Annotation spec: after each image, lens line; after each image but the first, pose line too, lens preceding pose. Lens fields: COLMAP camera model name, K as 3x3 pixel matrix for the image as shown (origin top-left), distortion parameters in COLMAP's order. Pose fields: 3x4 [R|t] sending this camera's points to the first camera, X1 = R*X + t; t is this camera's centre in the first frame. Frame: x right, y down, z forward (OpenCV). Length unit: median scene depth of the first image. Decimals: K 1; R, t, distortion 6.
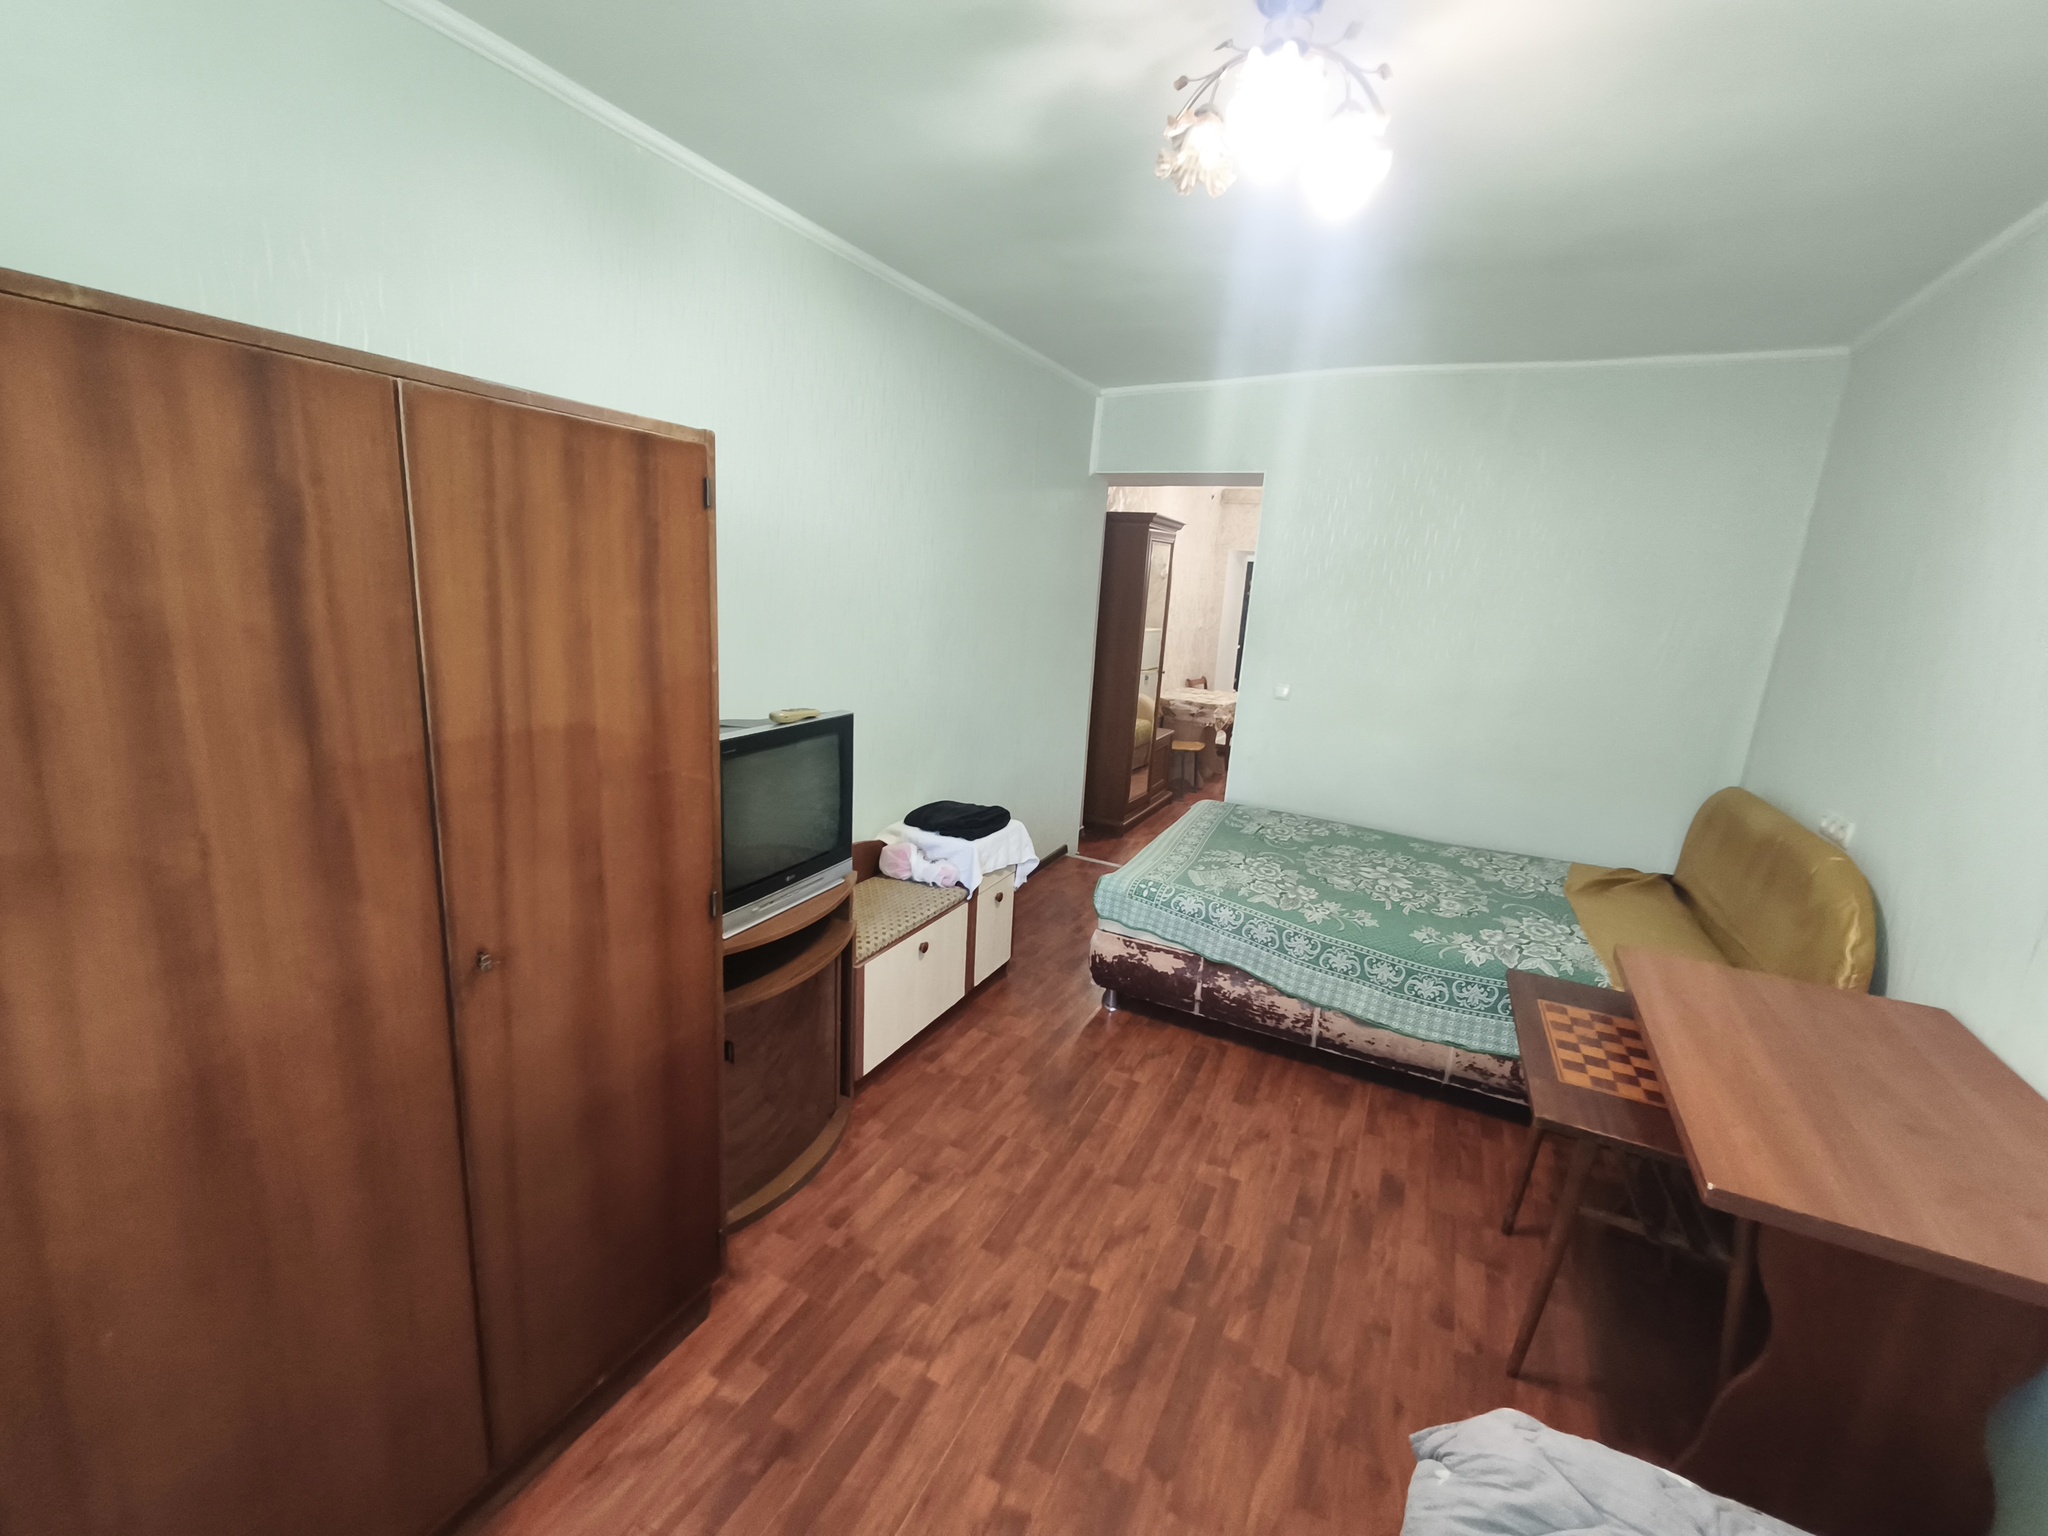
lens RADIAL K [[828.2, 0, 1026.3], [0, 828.2, 769.2], [0, 0, 1]] dist [-0.003819, -0.000619]
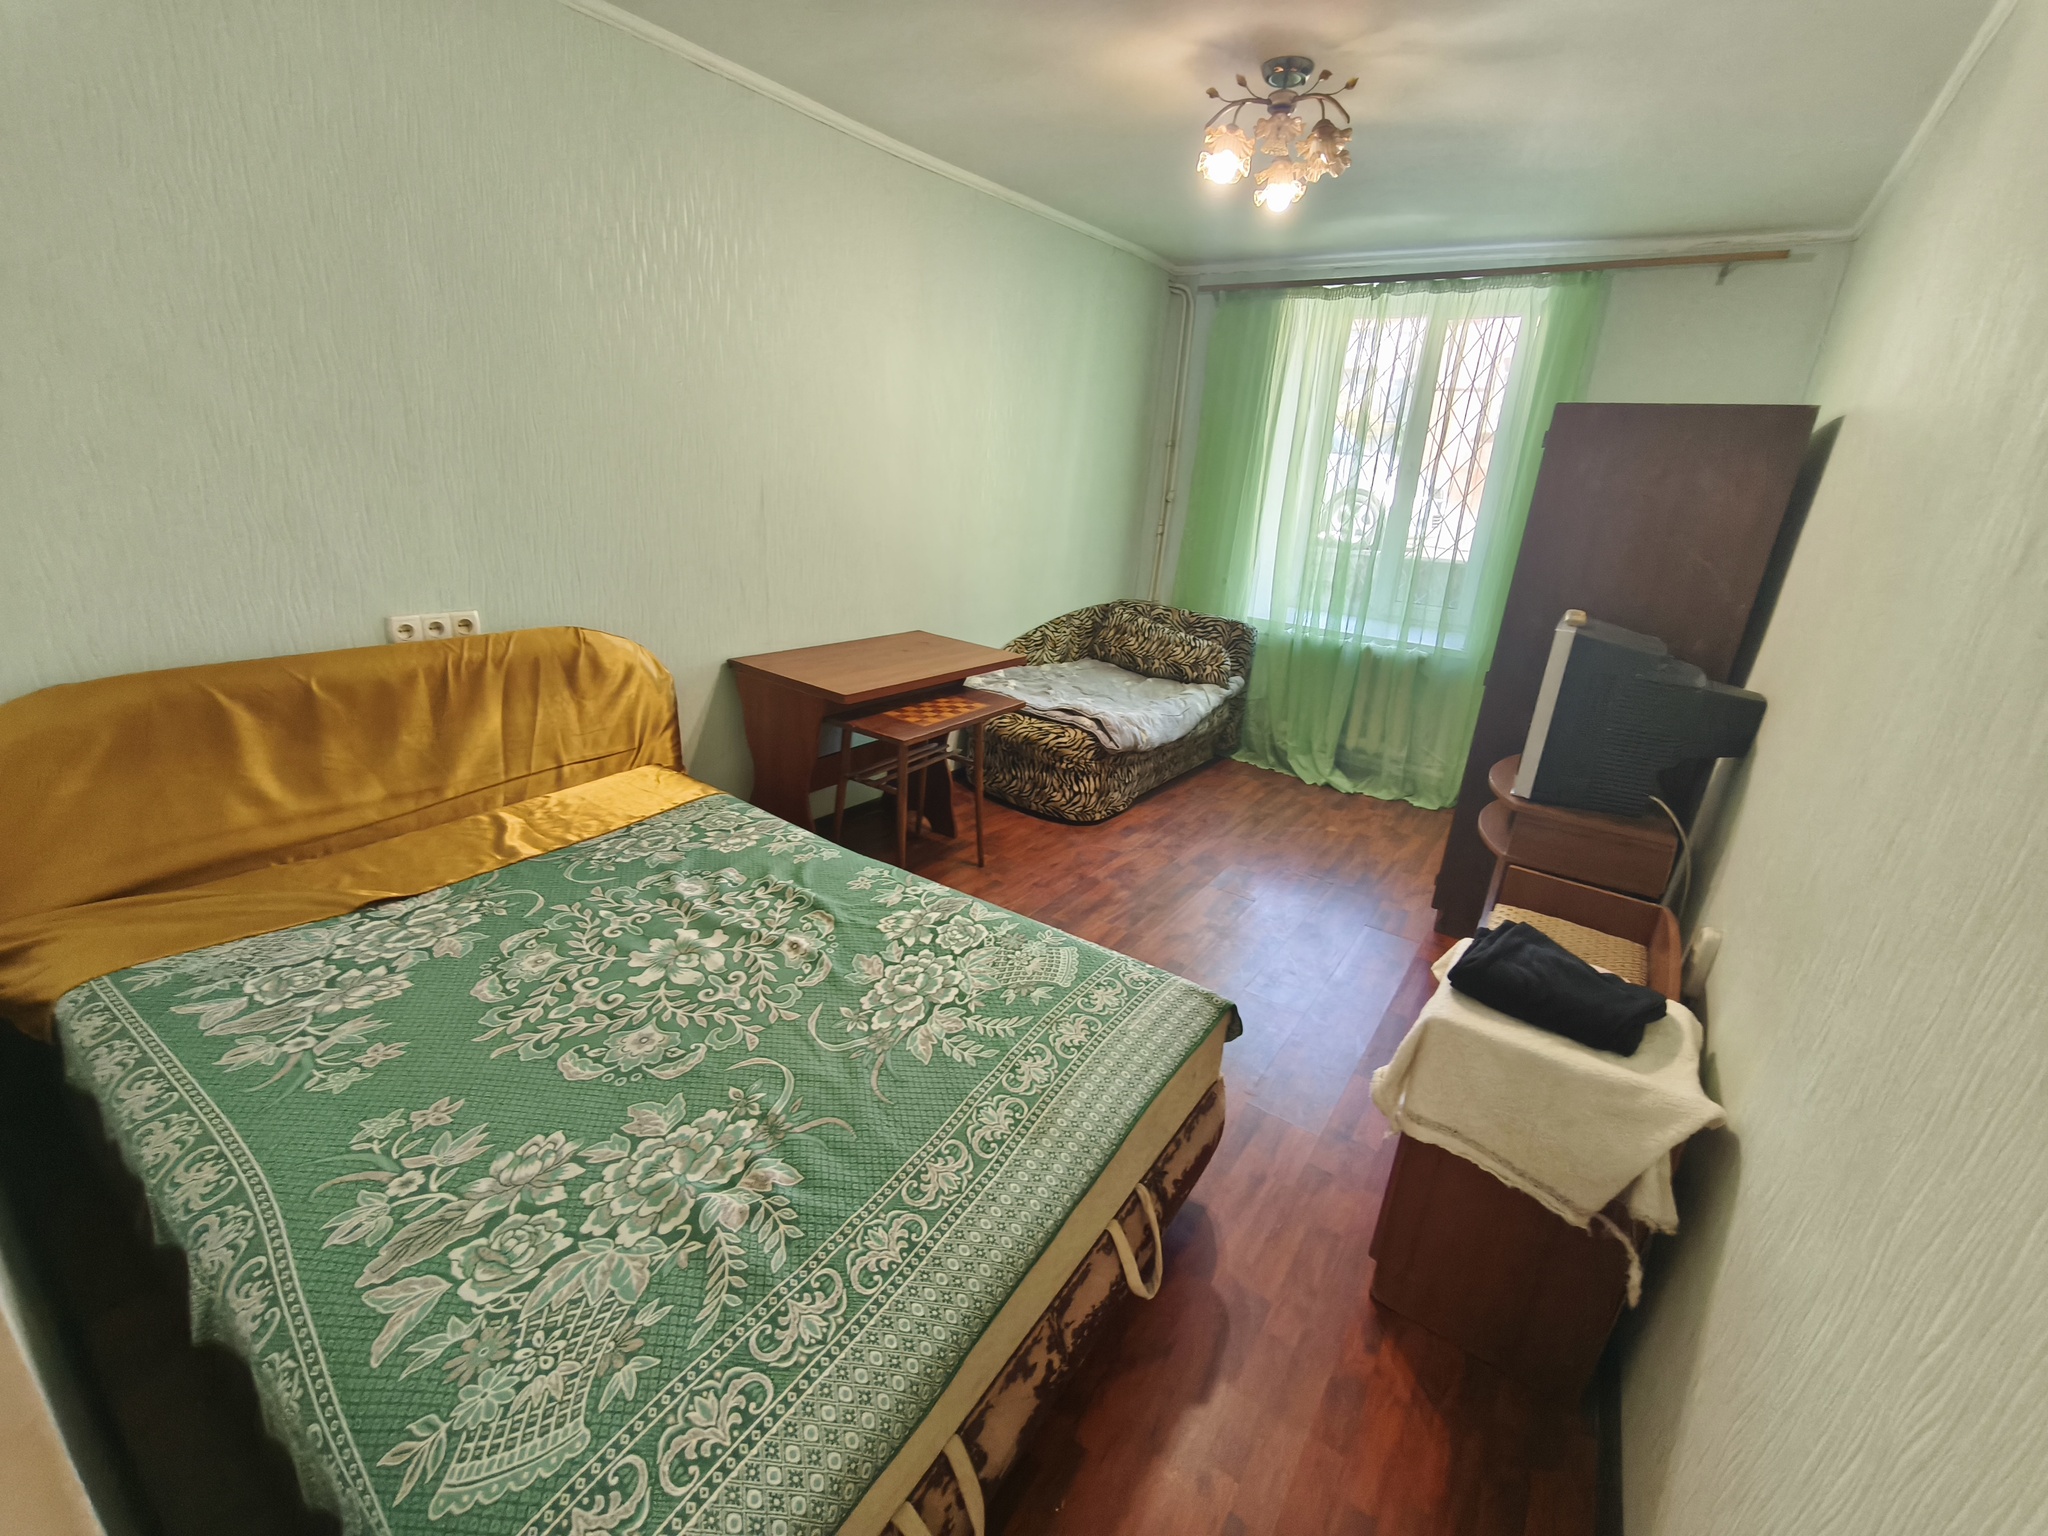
lens RADIAL K [[828.2, 0, 1025.7], [0, 828.2, 766.6], [0, 0, 1]] dist [-0.003819, -0.000619]
pose [[-0.981014, -0.170151, 0.093057, 0.188945], [-0.090899, 0.827280, 0.554387, -0.272542], [-0.171314, 0.535403, -0.827040, 1.304250]]
